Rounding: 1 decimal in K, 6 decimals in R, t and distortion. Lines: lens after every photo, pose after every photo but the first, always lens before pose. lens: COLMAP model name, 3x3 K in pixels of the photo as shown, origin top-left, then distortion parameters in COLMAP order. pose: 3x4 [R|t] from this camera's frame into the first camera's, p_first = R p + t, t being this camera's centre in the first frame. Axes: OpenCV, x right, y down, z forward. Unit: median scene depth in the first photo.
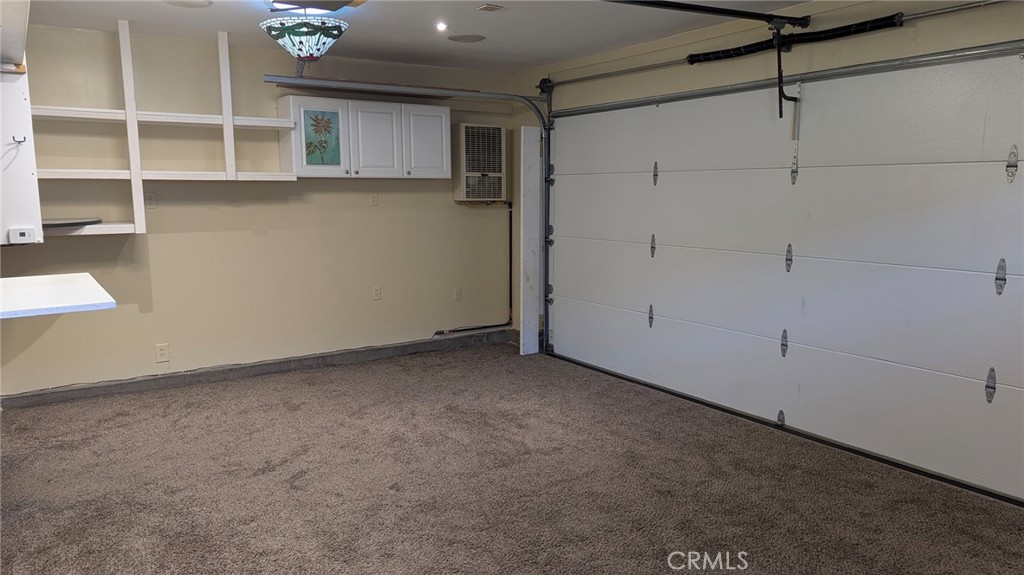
lens RADIAL K [[722.1, 0, 484.1], [0, 722.1, 296.2], [0, 0, 1]] dist [0.050551, -0.018544]
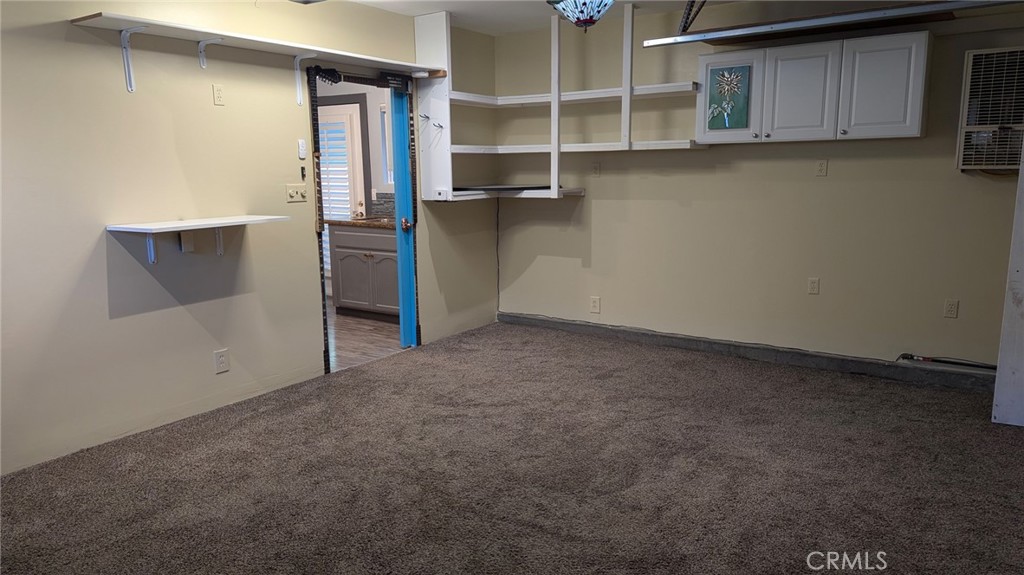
lens RADIAL K [[722.1, 0, 509.8], [0, 722.1, 281.7], [0, 0, 1]] dist [0.050551, -0.018544]
pose [[0.376528, 0.147270, -0.914625, 0.557064], [-0.122948, 0.986494, 0.108228, -0.065554], [0.918211, 0.071700, 0.389549, 0.456732]]
